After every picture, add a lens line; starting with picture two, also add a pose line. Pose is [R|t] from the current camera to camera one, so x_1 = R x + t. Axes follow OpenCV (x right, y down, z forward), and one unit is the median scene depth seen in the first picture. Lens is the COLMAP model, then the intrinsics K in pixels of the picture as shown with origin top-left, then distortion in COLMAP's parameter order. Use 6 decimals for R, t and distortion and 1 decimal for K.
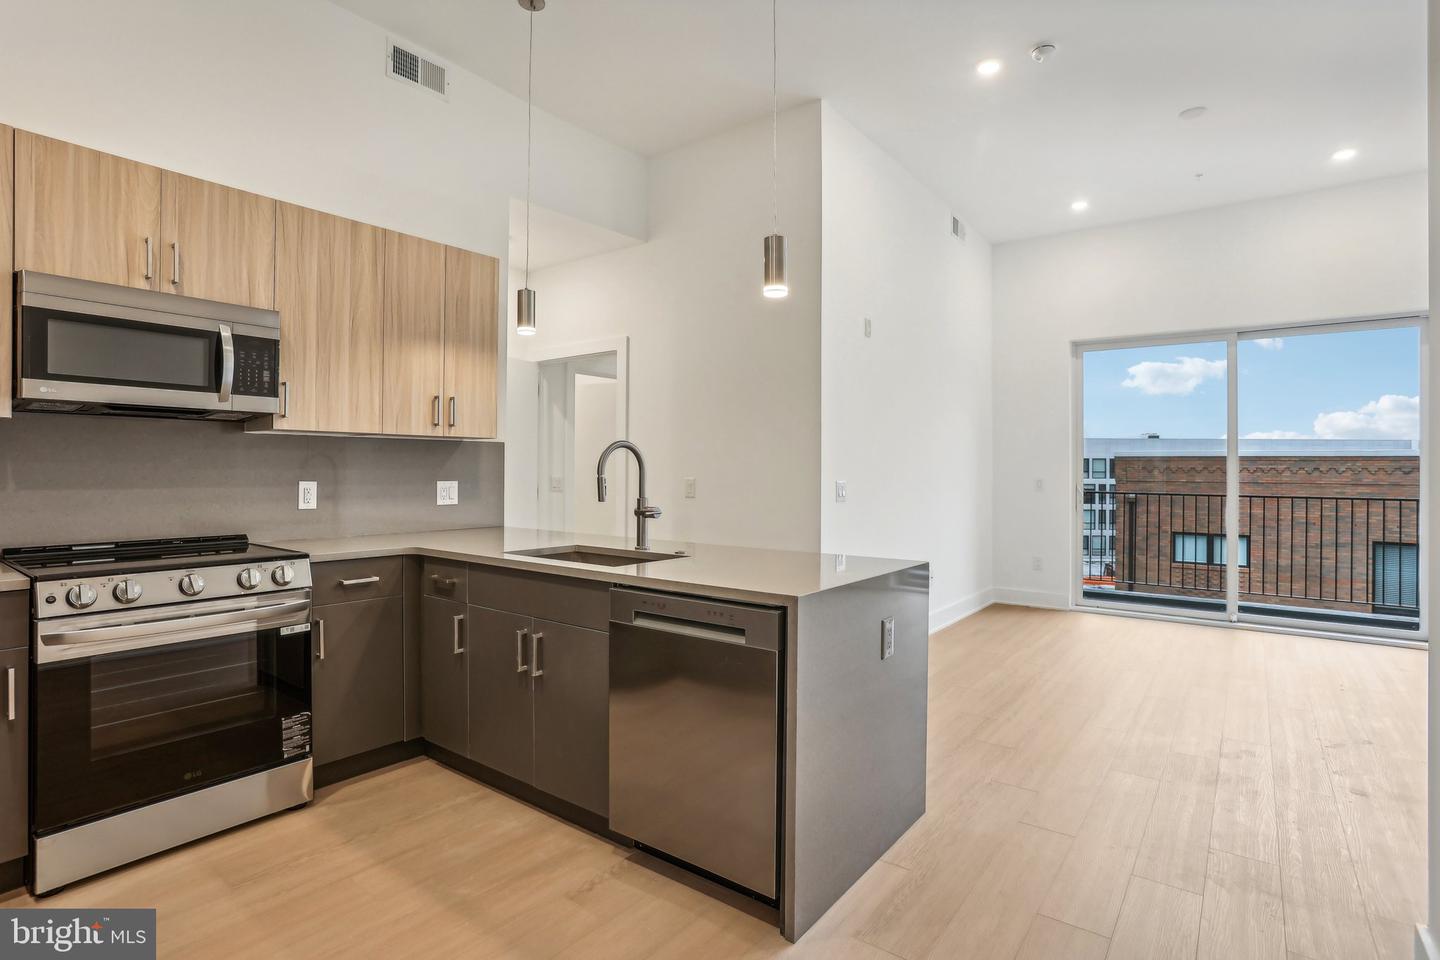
lens RADIAL K [[717.9, 0, 697.8], [0, 717.9, 468.2], [0, 0, 1]] dist [-0.079601, 0.033332]
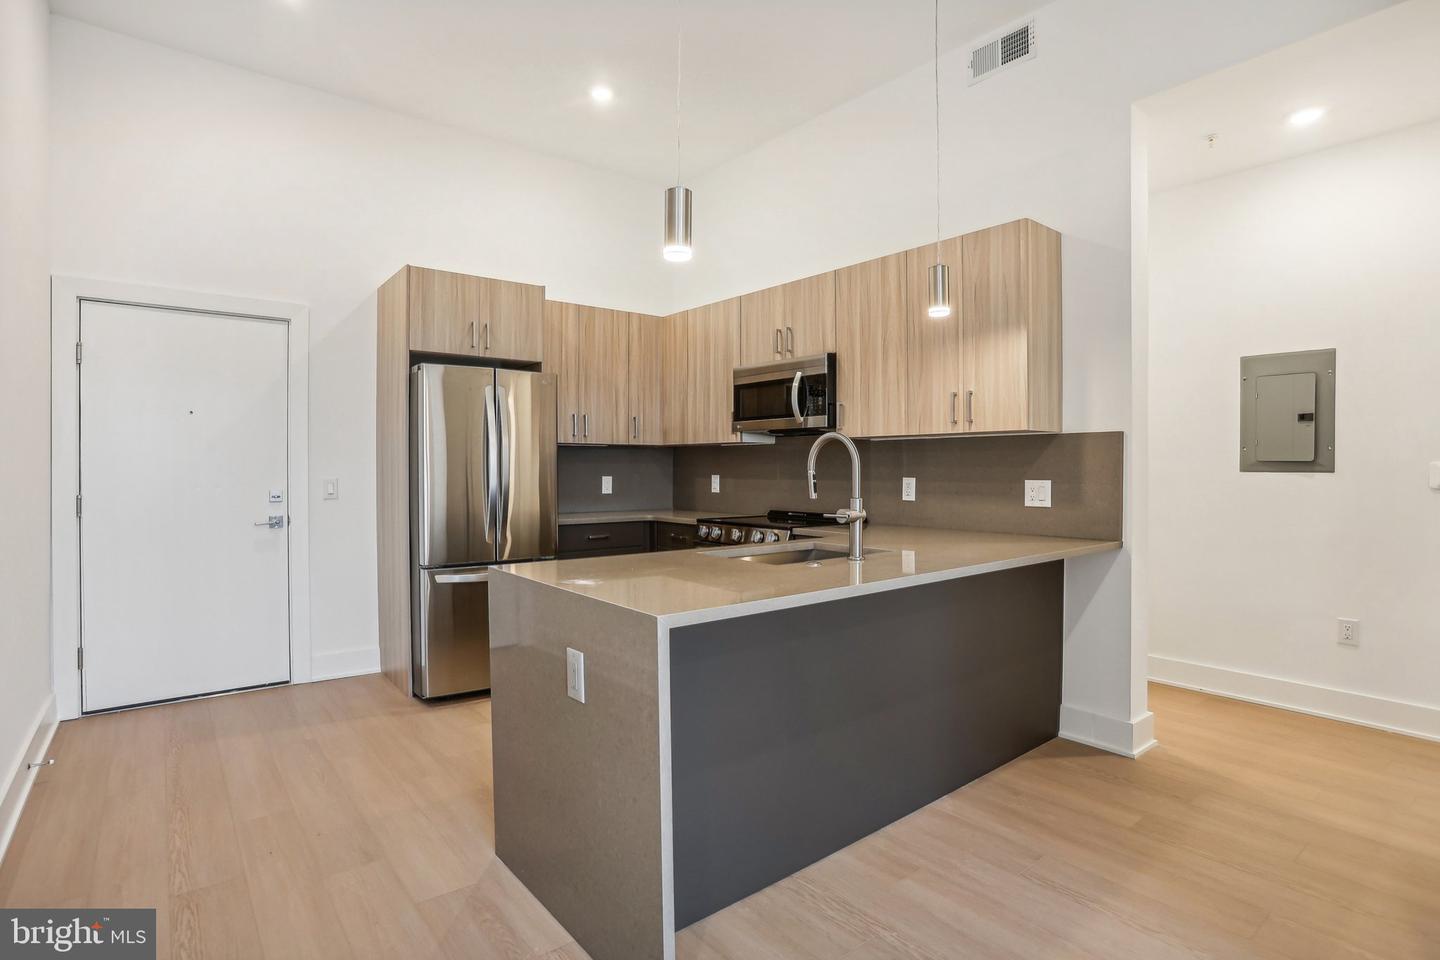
lens RADIAL K [[717.9, 0, 697.8], [0, 717.9, 468.2], [0, 0, 1]] dist [-0.079601, 0.033332]
pose [[-0.235064, -0.004191, -0.971971, 0.841915], [0.001659, 0.999988, -0.004713, 0.009421], [0.971978, -0.002721, -0.235054, 1.103444]]
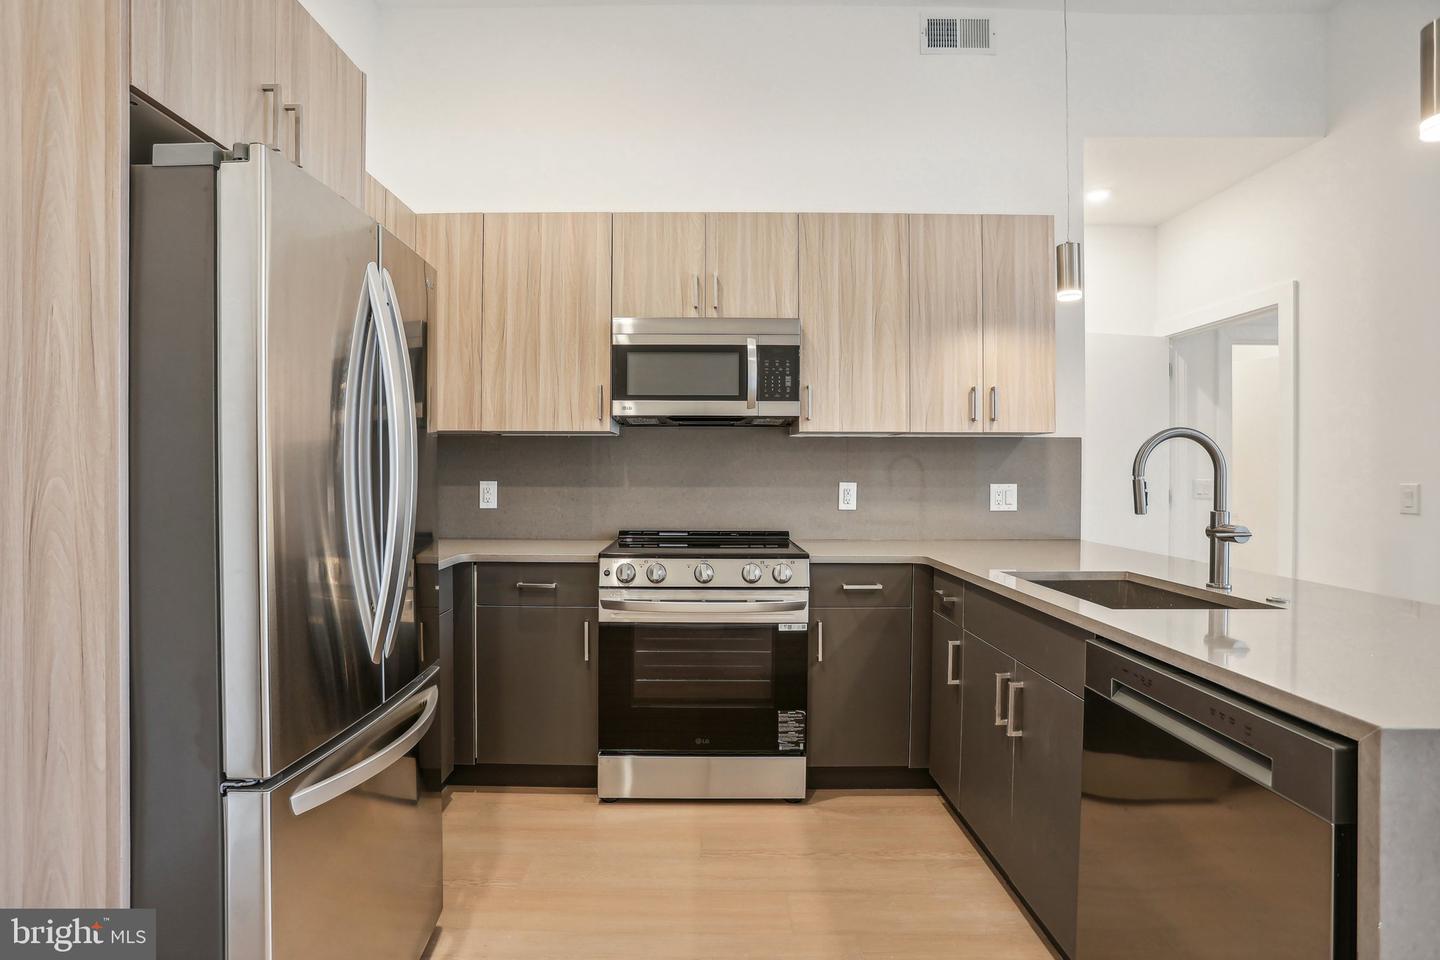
lens RADIAL K [[717.9, 0, 697.8], [0, 717.9, 468.2], [0, 0, 1]] dist [-0.079601, 0.033332]
pose [[0.608280, -0.005615, -0.793703, 0.153267], [0.002195, 0.999983, -0.005392, 0.004049], [0.793720, 0.001538, 0.608282, 0.239091]]
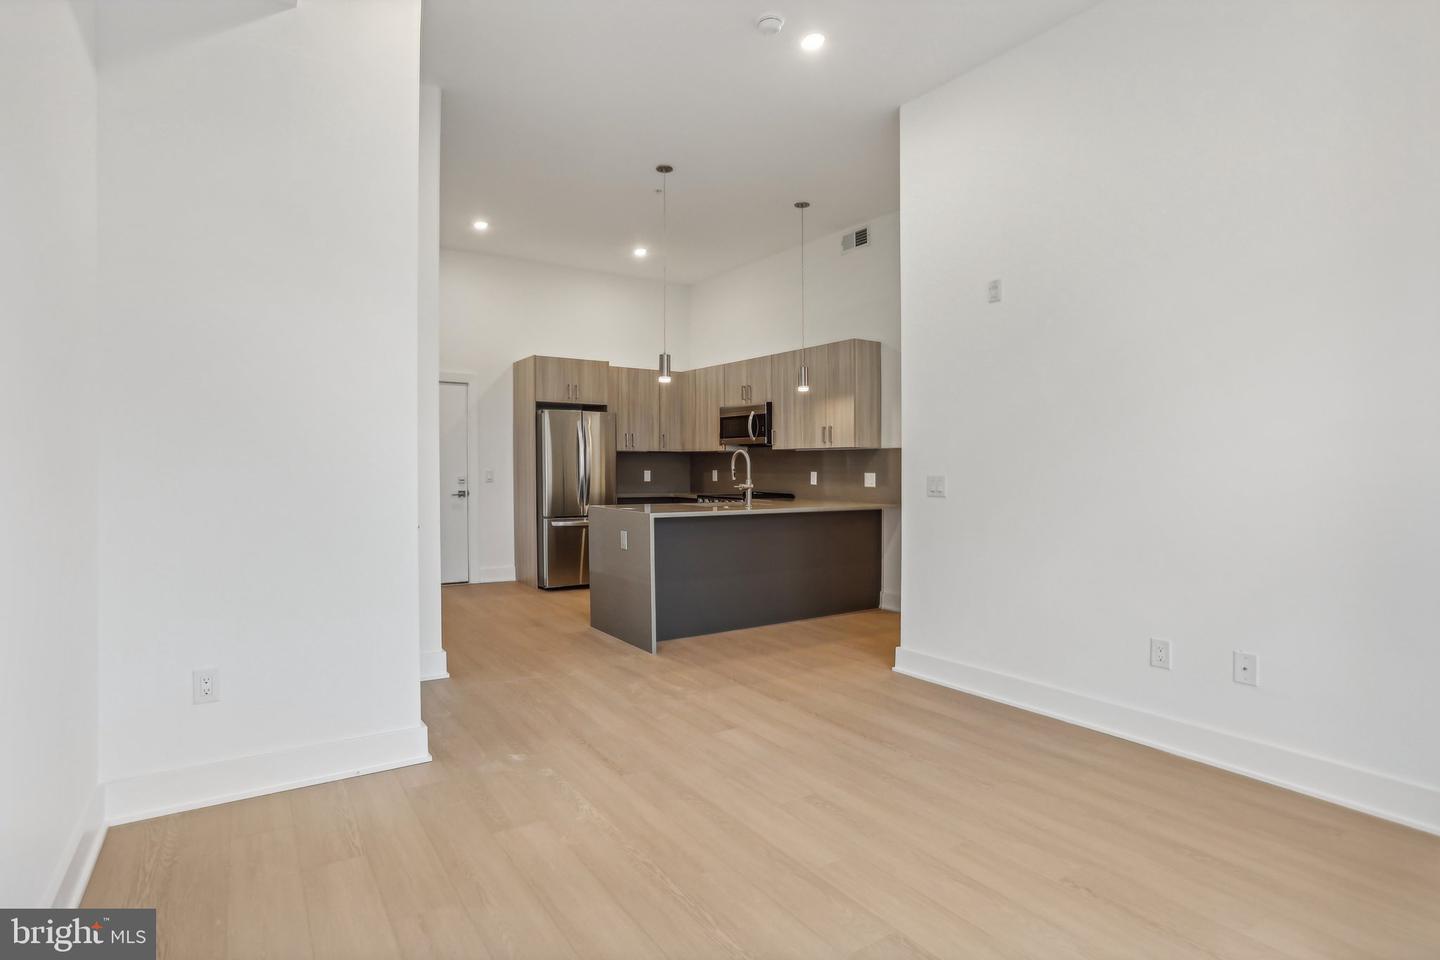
lens RADIAL K [[724.9, 0, 744.2], [0, 724.9, 484.3], [0, 0, 1]] dist [-0.000178, -0.000366]
pose [[-0.253986, 0.018082, -0.967039, 1.935184], [-0.003270, 0.999803, 0.019554, 0.017643], [0.967202, 0.008129, -0.253877, 1.606445]]
